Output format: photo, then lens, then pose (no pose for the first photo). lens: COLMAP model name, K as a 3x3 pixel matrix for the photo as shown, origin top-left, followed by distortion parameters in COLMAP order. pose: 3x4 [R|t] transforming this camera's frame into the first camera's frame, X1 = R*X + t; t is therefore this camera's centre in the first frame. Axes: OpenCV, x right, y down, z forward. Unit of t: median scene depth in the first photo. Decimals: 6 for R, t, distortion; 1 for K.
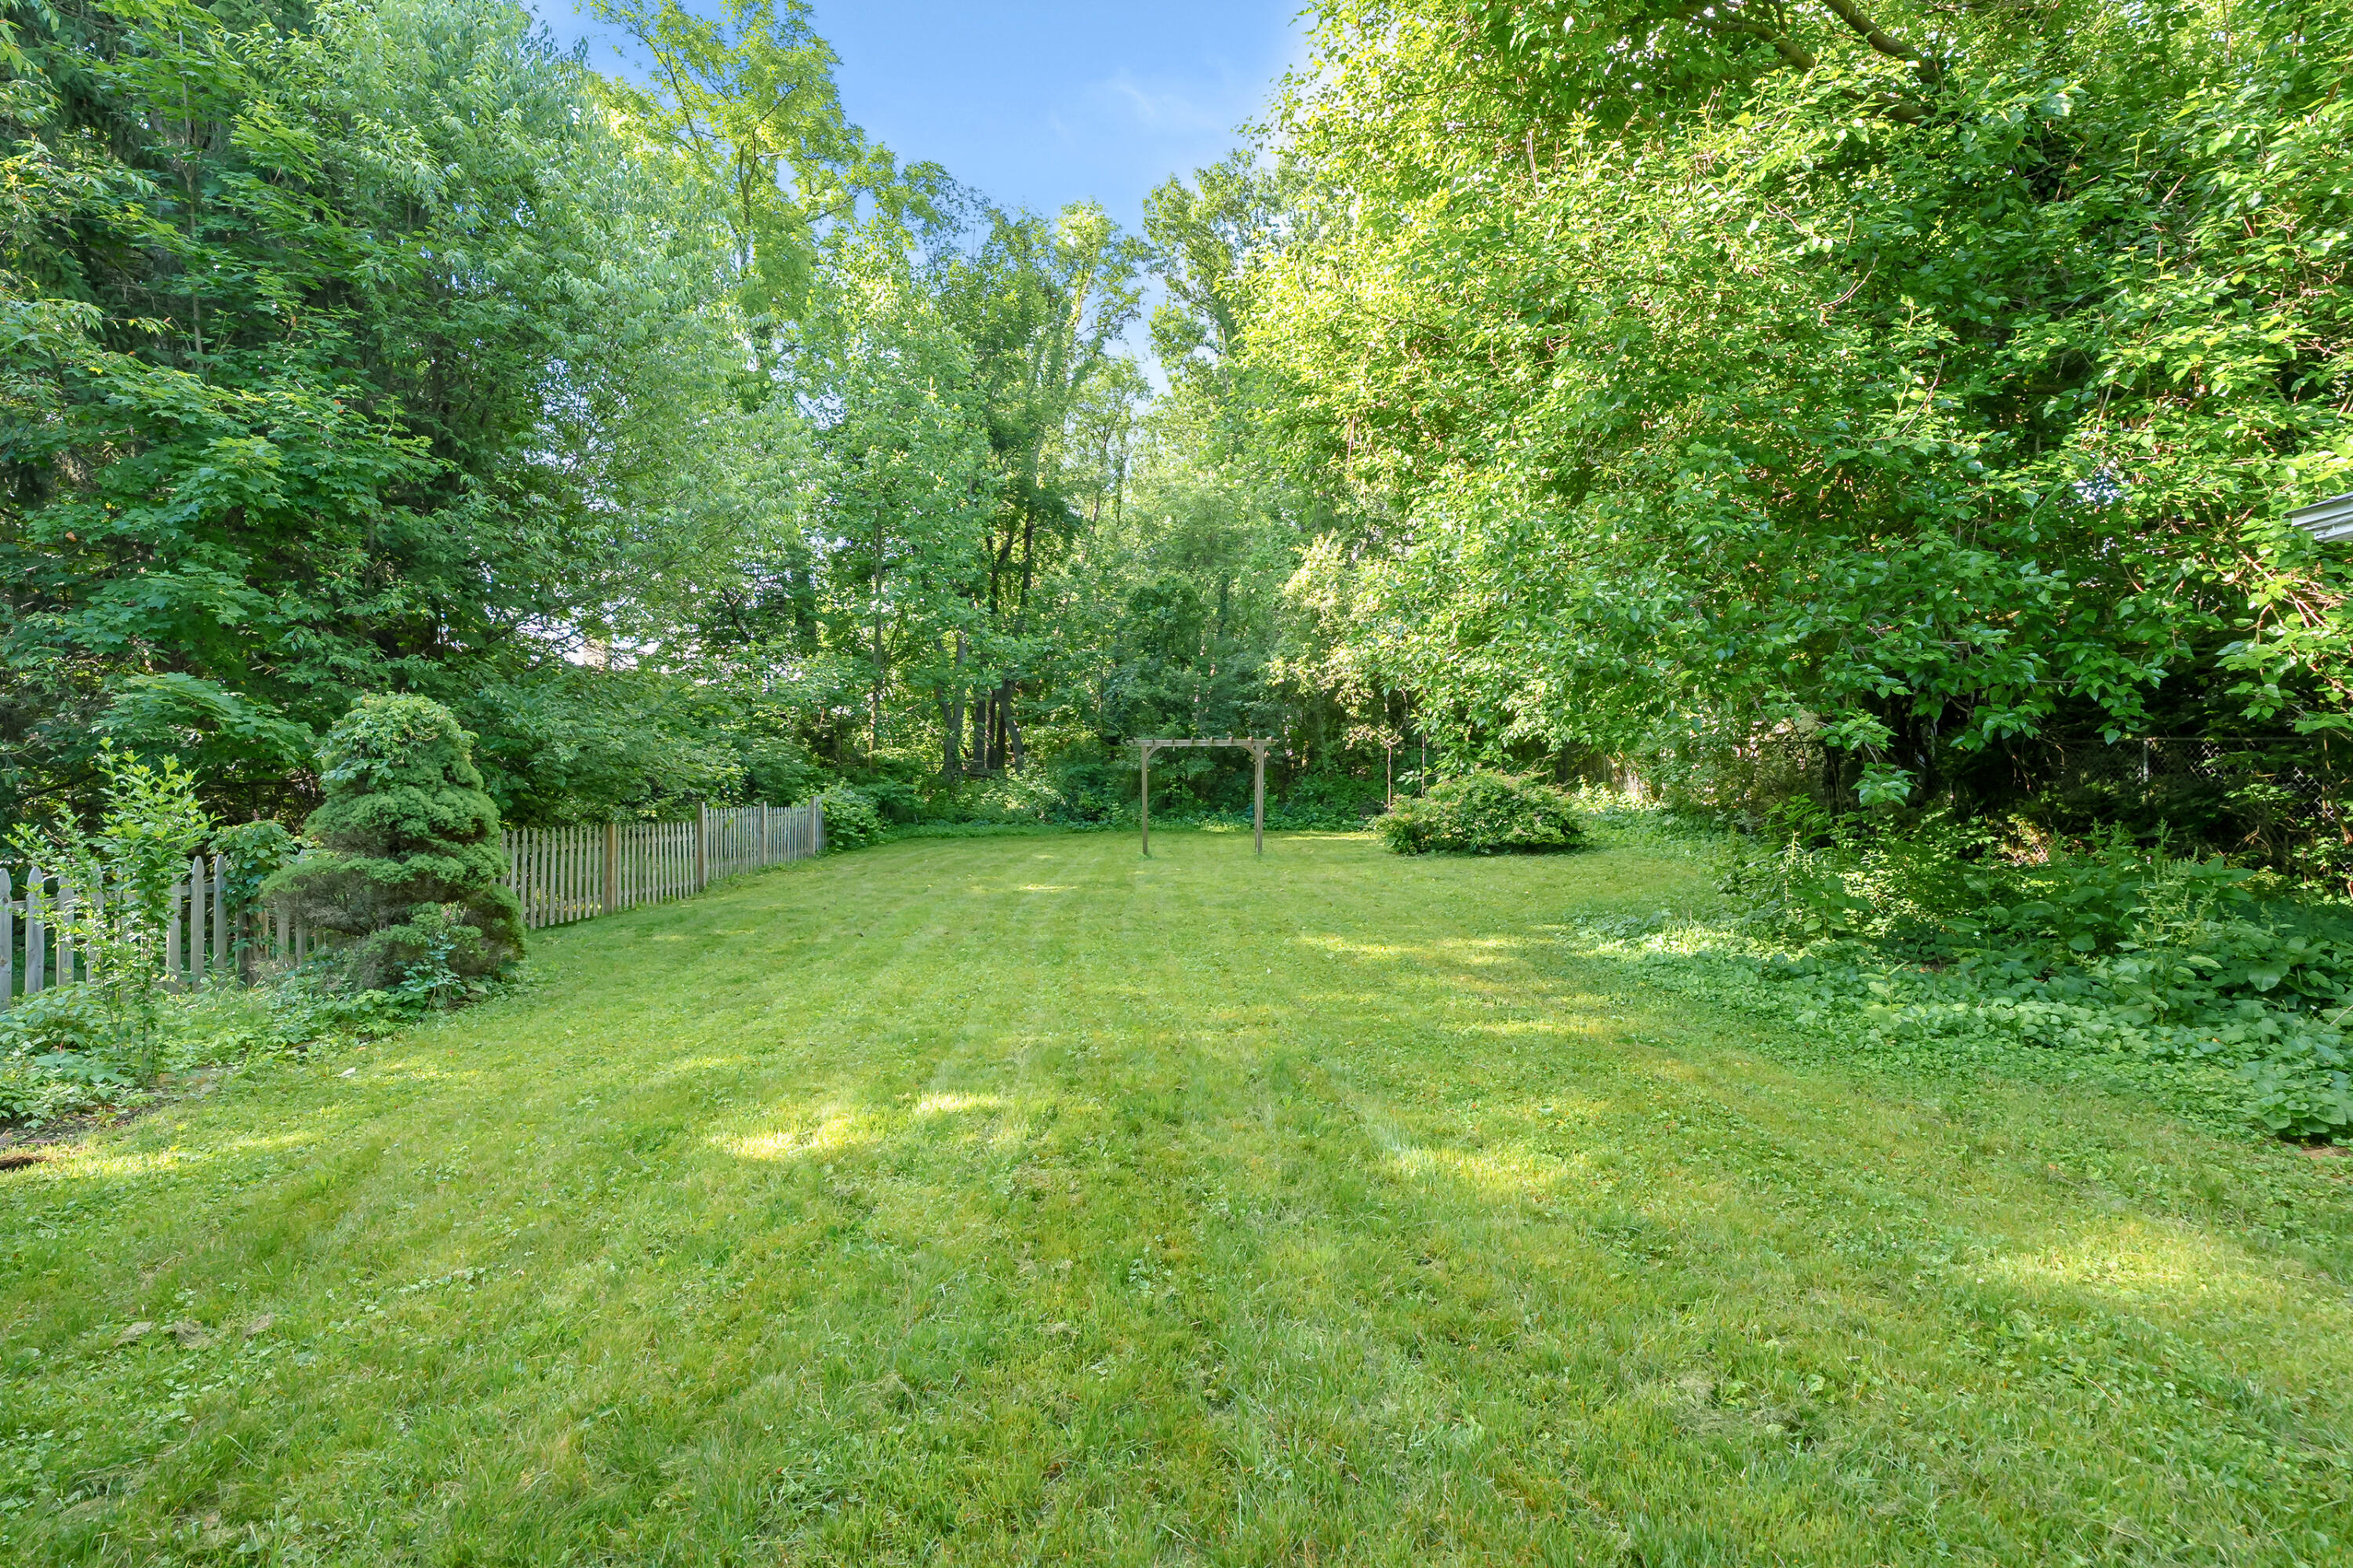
lens RADIAL K [[1073.6, 0, 1176.5], [0, 1073.6, 784.0], [0, 0, 1]] dist [-0.004296, 0.000985]
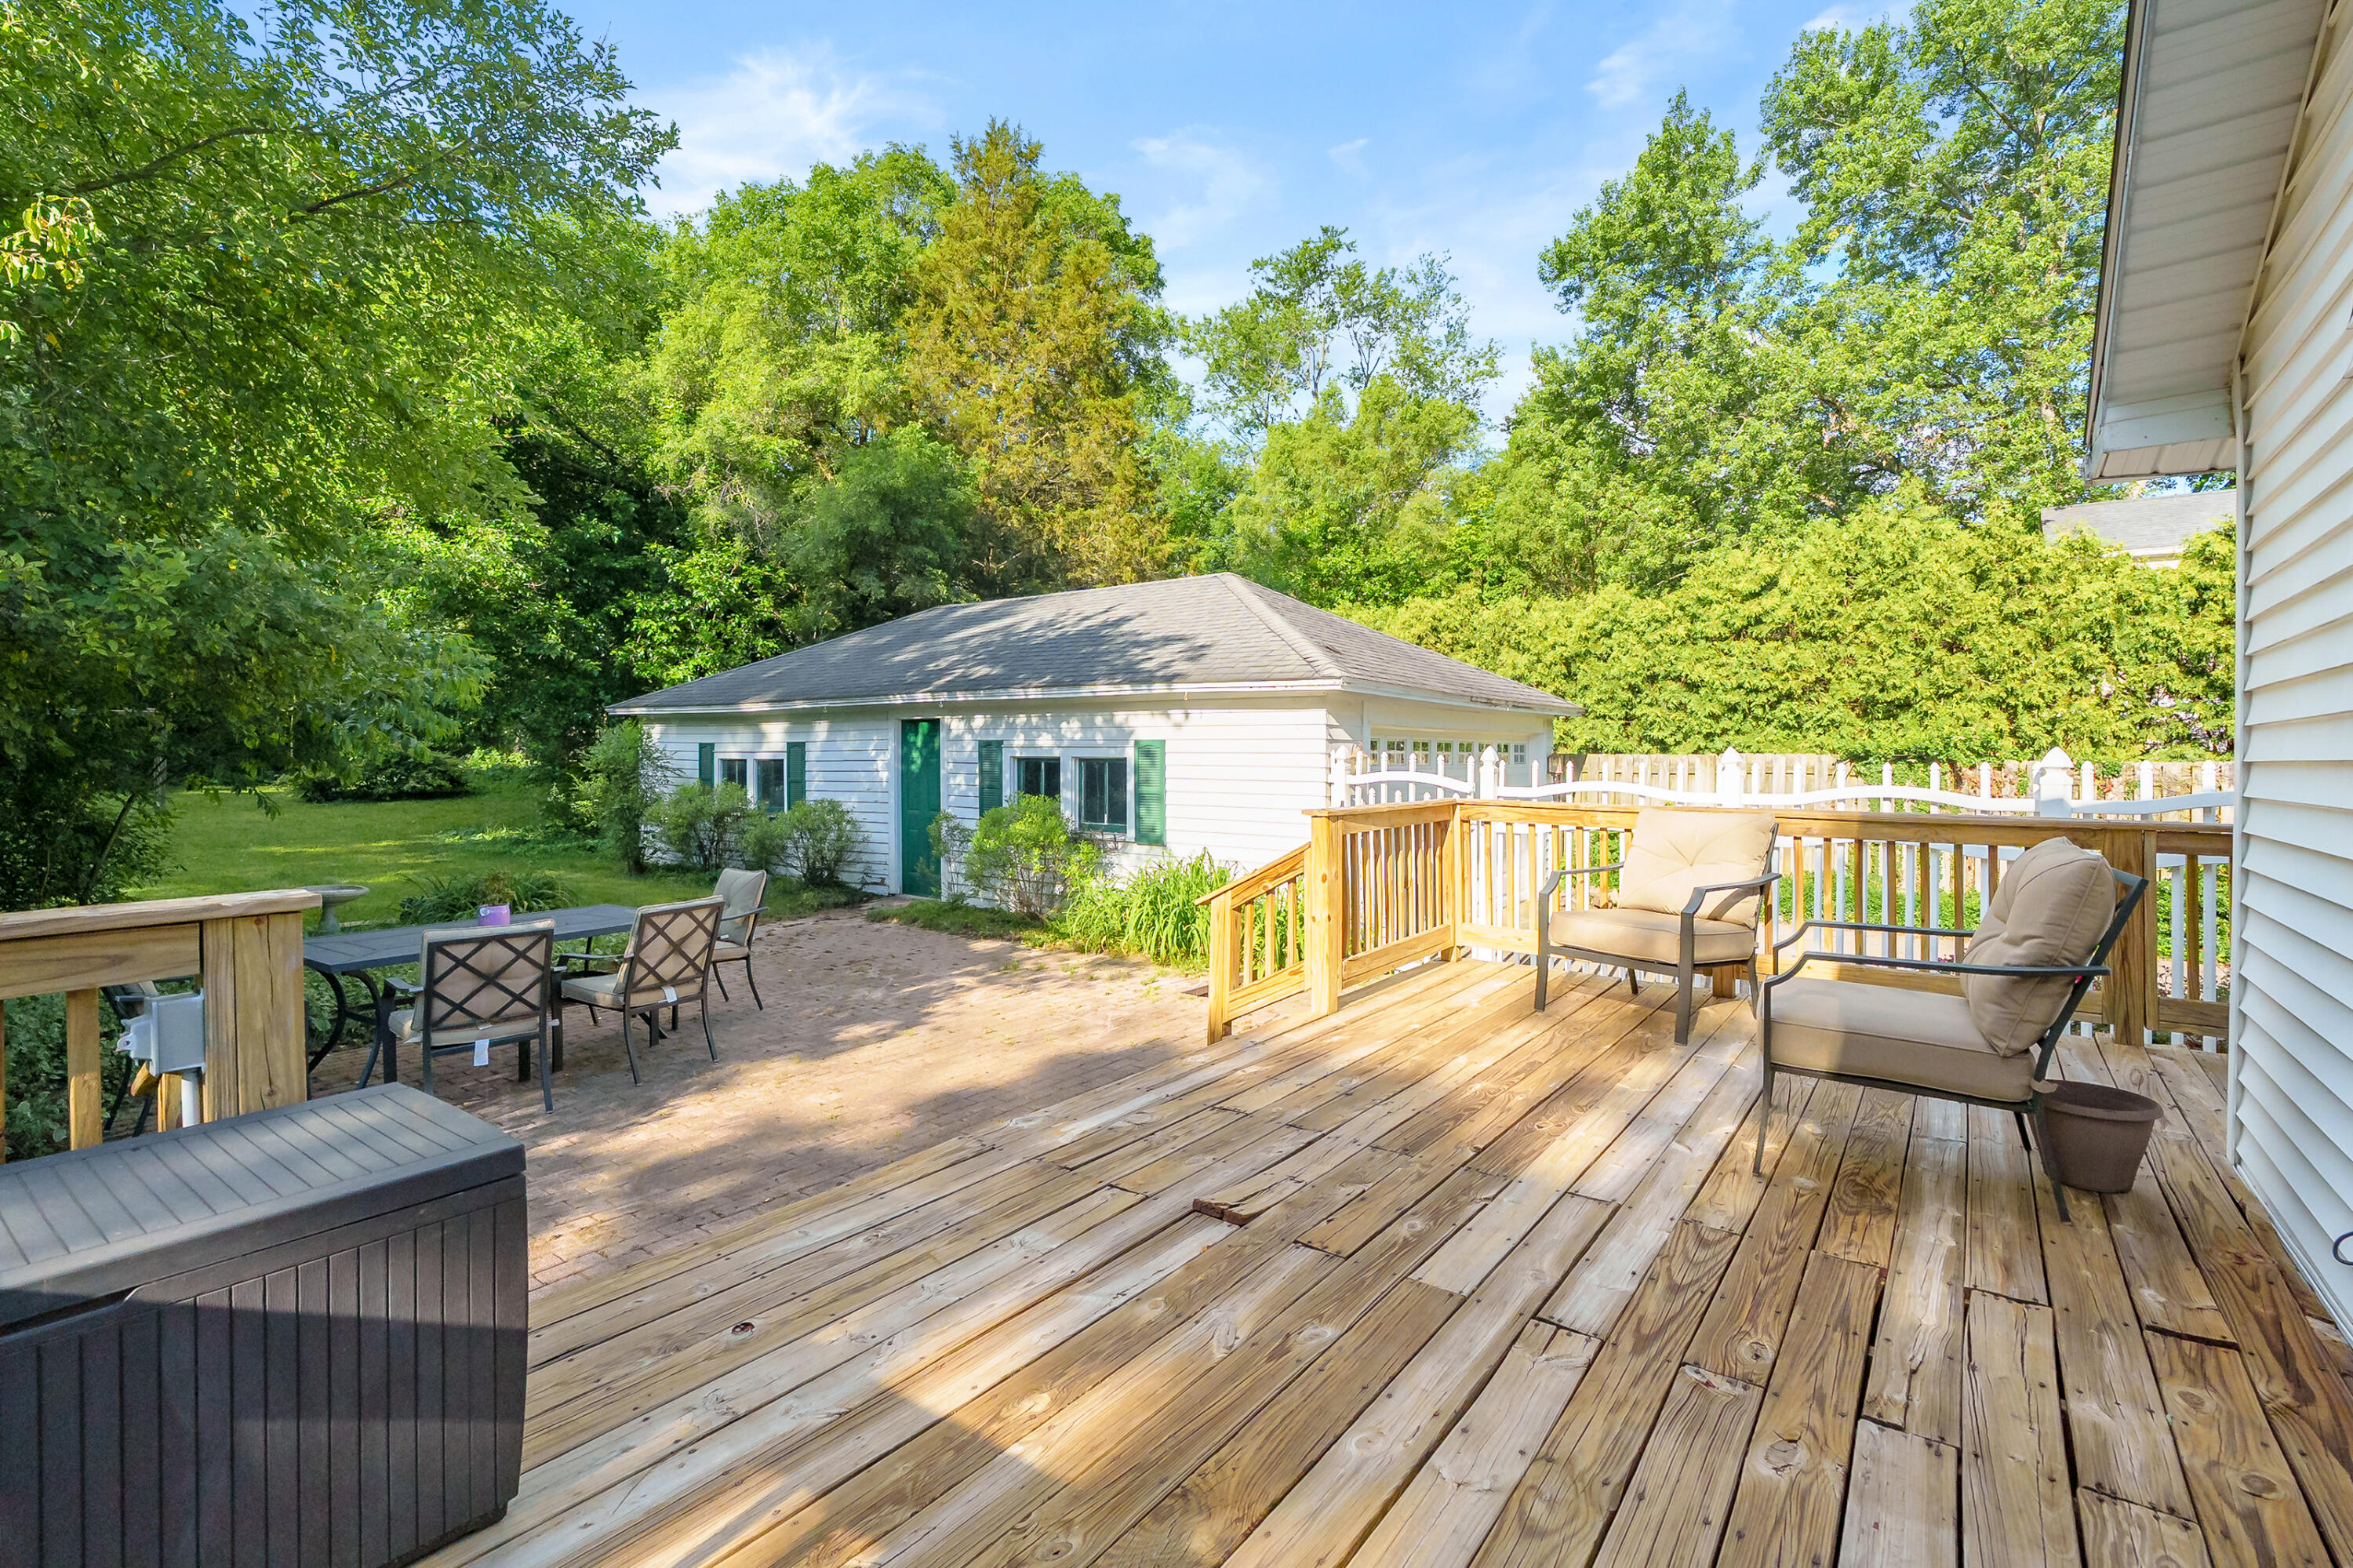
lens RADIAL K [[1079.7, 0, 1203.7], [0, 1079.7, 763.2], [0, 0, 1]] dist [-0.006423, 0.000541]
pose [[0.605750, -0.000876, 0.795655, -0.183641], [-0.022590, 0.999577, 0.018299, -0.032873], [-0.795335, -0.029058, 0.605474, -0.698608]]
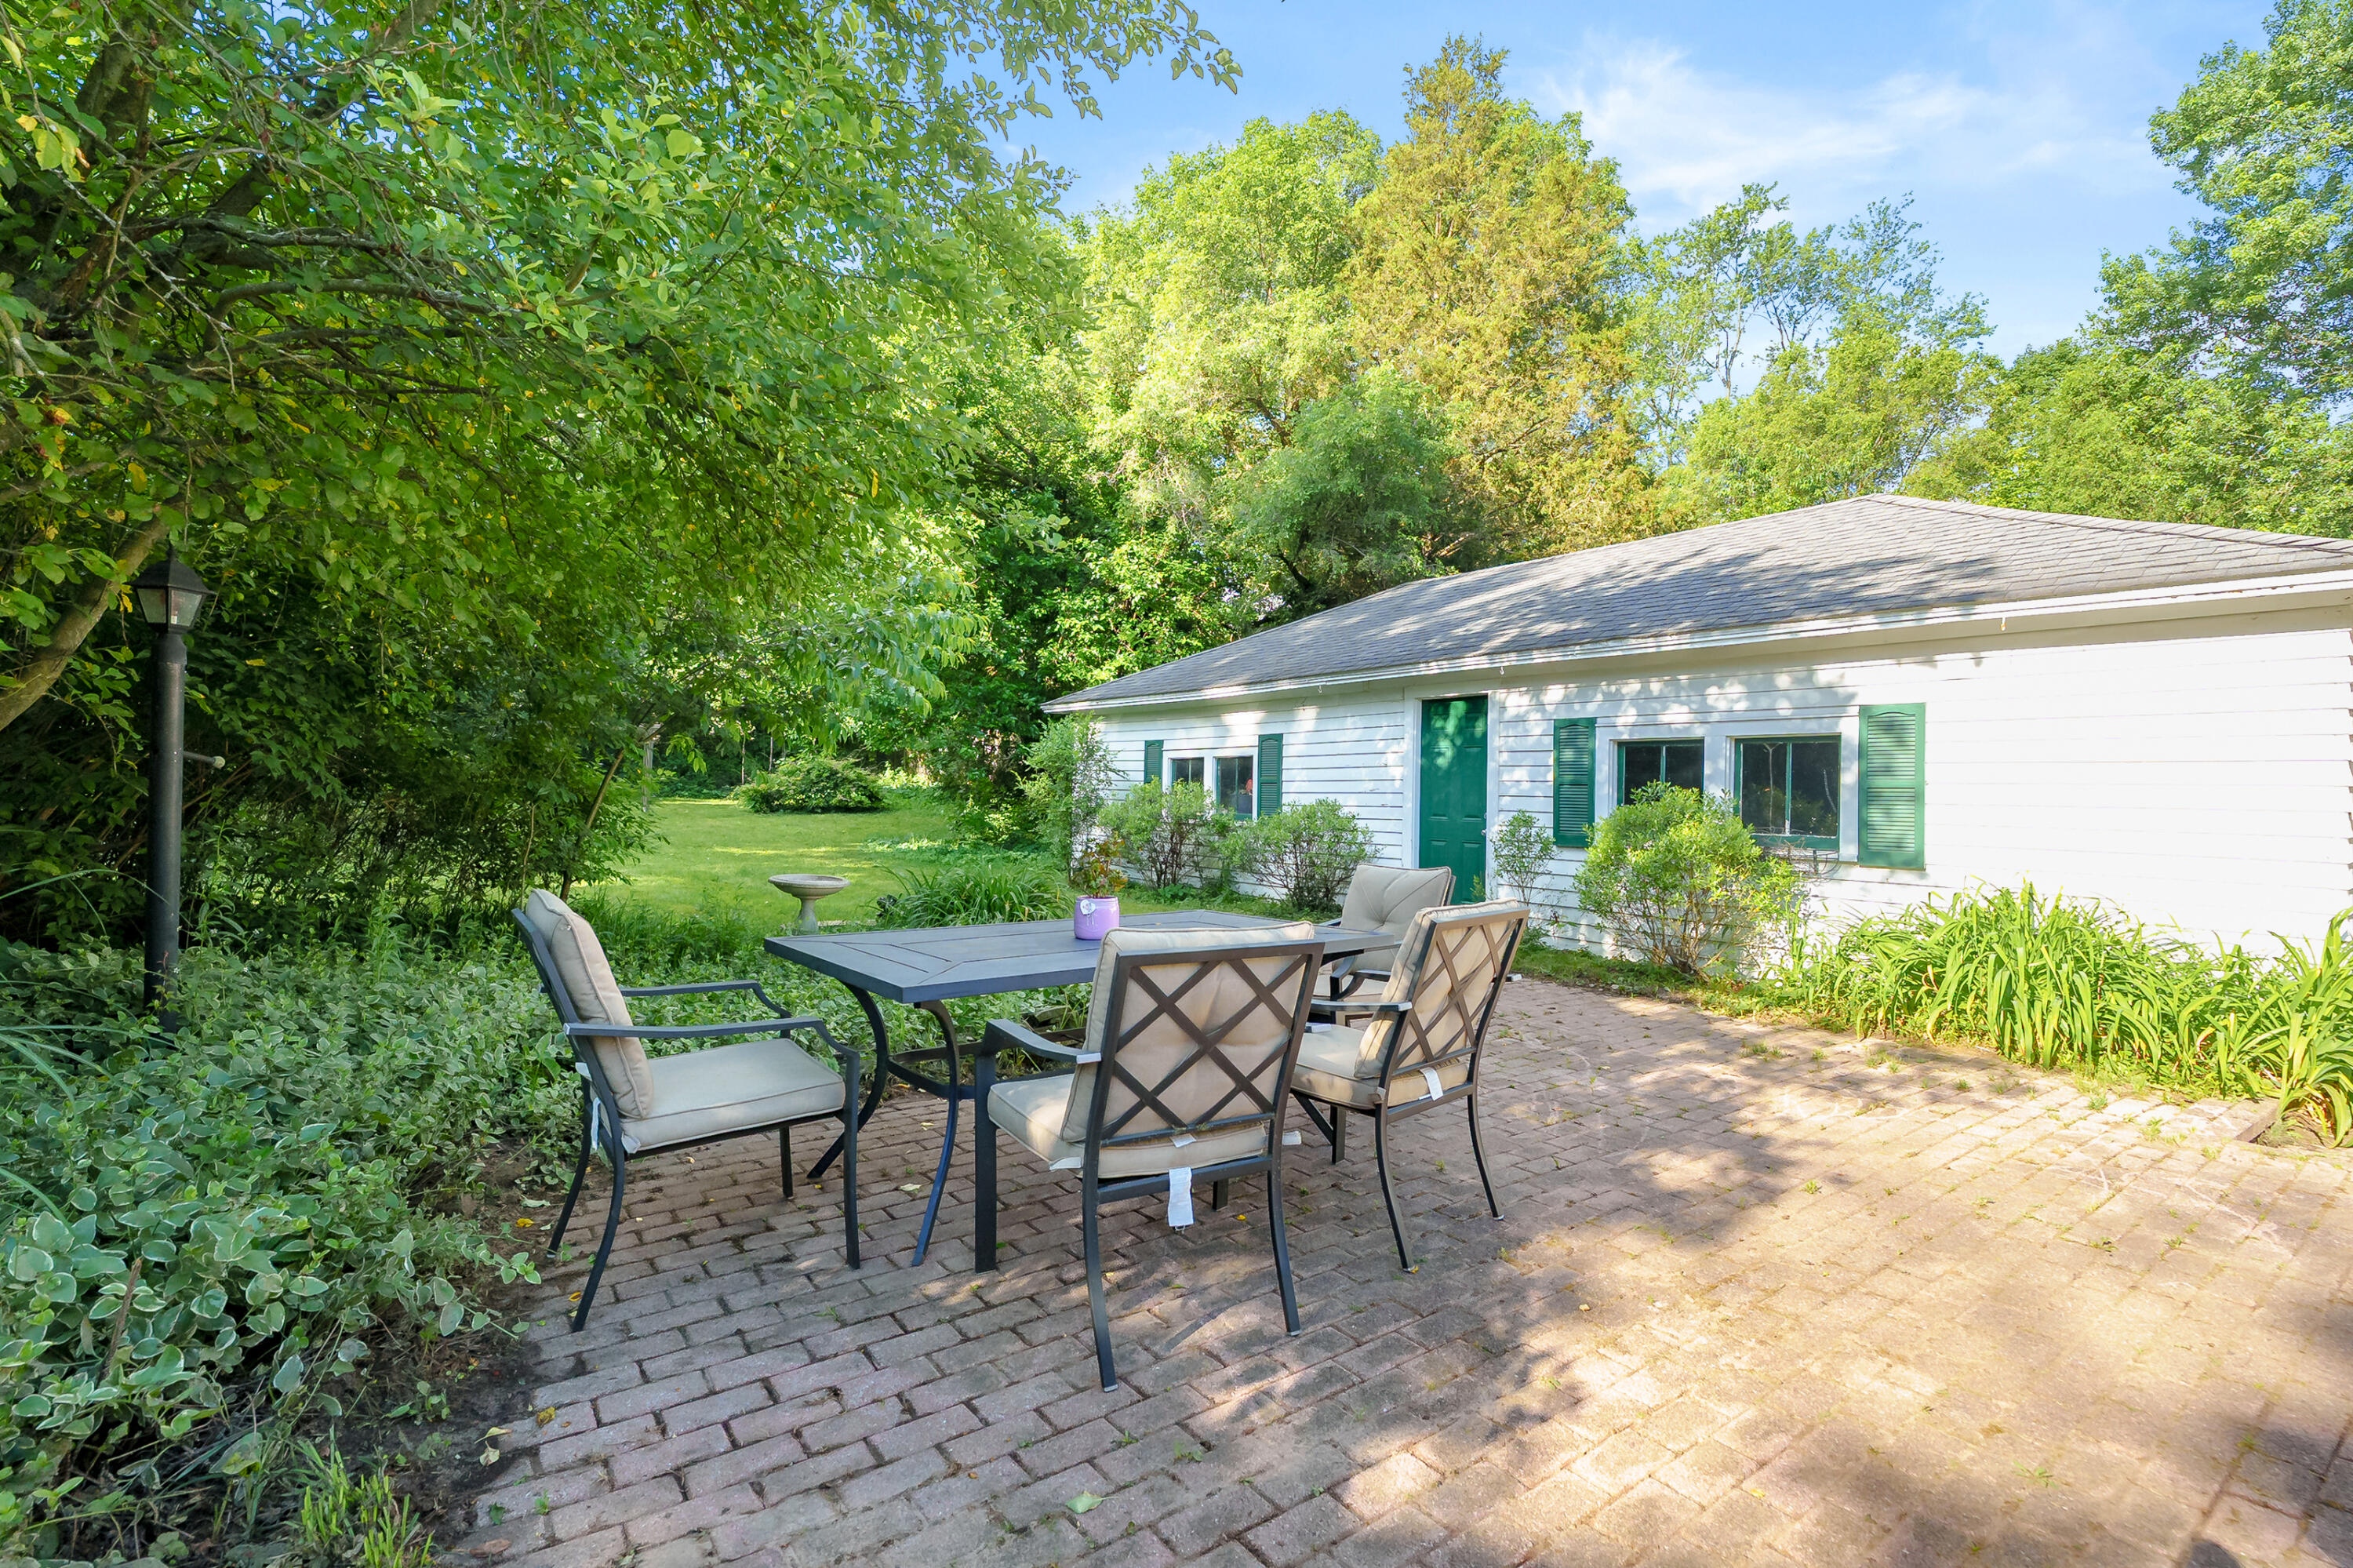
lens RADIAL K [[1073.6, 0, 1176.5], [0, 1073.6, 784.0], [0, 0, 1]] dist [-0.004296, 0.000985]
pose [[0.820292, 0.028766, 0.571221, -0.153202], [-0.038568, 0.999243, 0.005064, -0.001062], [-0.570643, -0.026184, 0.820780, -0.498100]]
